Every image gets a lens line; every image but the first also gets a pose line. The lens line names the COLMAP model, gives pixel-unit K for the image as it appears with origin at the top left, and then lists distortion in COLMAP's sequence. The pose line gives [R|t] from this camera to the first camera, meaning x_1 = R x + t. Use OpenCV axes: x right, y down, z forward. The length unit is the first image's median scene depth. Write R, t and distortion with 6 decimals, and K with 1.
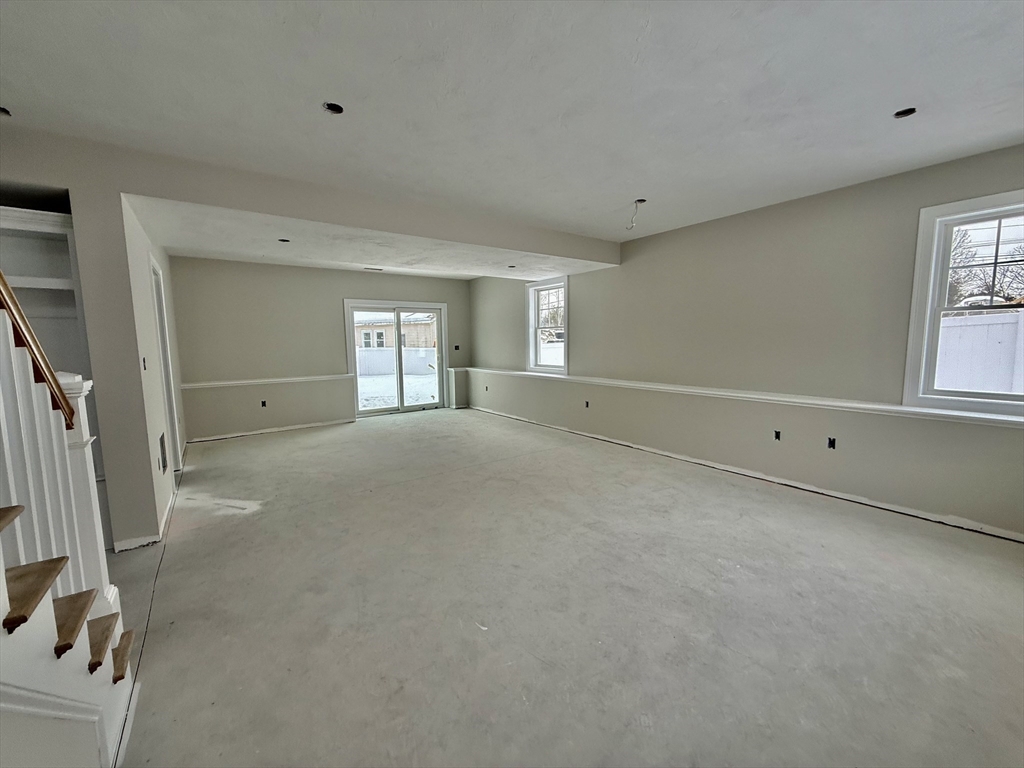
lens RADIAL K [[405.9, 0, 509.6], [0, 405.9, 381.7], [0, 0, 1]] dist [0.000570, 0.000459]
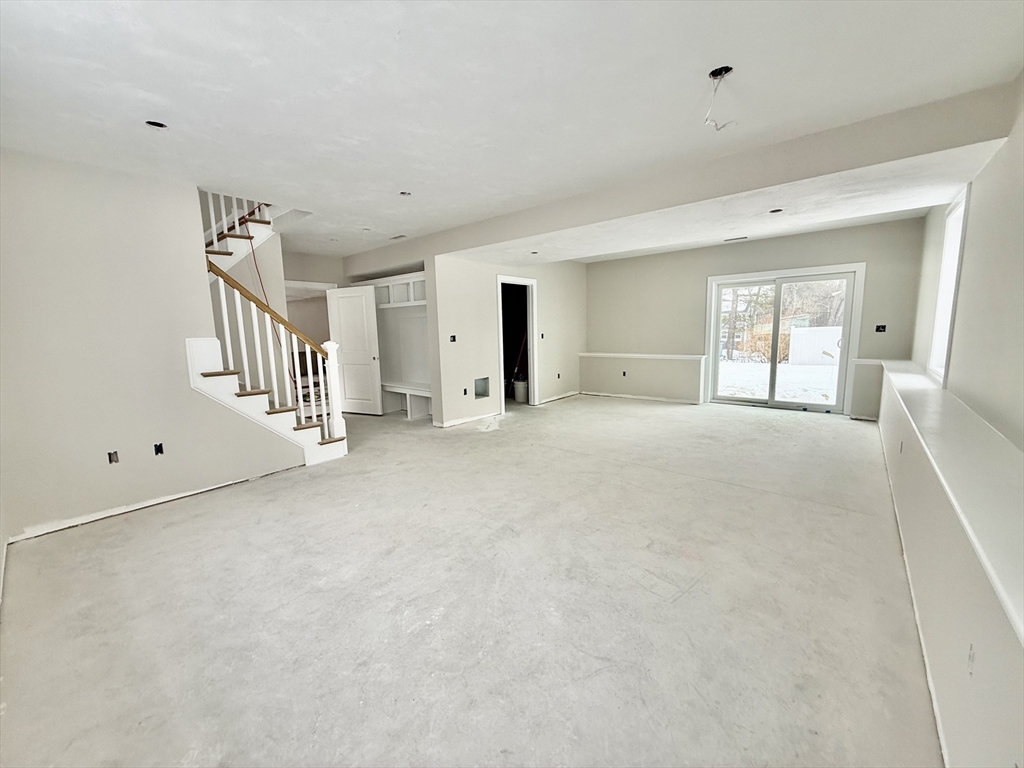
lens RADIAL K [[405.9, 0, 510.8], [0, 405.9, 386.3], [0, 0, 1]] dist [0.000570, 0.000459]
pose [[0.240066, 0.147507, -0.959484, 0.940885], [-0.076370, 0.988194, 0.132813, -0.085315], [0.967748, 0.041392, 0.248497, 0.684087]]
